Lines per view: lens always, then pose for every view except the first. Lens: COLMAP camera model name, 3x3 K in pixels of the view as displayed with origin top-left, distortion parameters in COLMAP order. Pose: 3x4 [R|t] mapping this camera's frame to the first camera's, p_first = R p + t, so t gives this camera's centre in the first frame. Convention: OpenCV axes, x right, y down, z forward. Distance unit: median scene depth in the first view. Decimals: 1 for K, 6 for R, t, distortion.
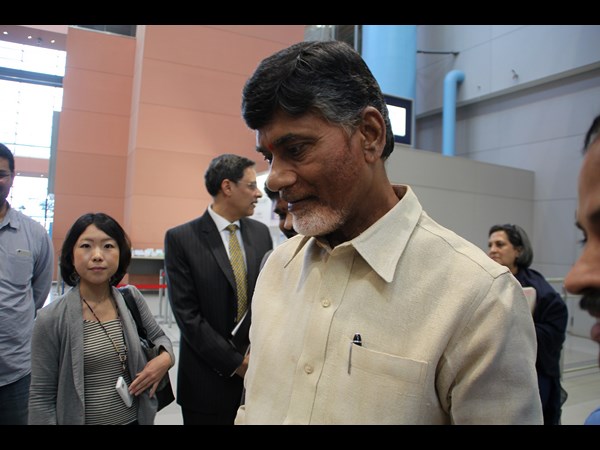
lens RADIAL K [[487.2, 0, 300.0], [0, 487.2, 225.0], [0, 0, 1]] dist [-0.121275, 0.011670]
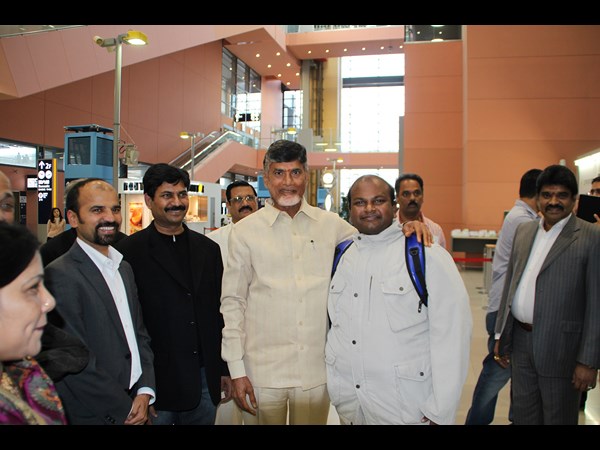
lens RADIAL K [[487.2, 0, 300.0], [0, 487.2, 225.0], [0, 0, 1]] dist [-0.121275, 0.011670]
pose [[0.766633, -0.024138, -0.641632, 0.048682], [0.049504, 0.998541, 0.021584, -0.005142], [0.640174, -0.048310, 0.766709, -0.088230]]
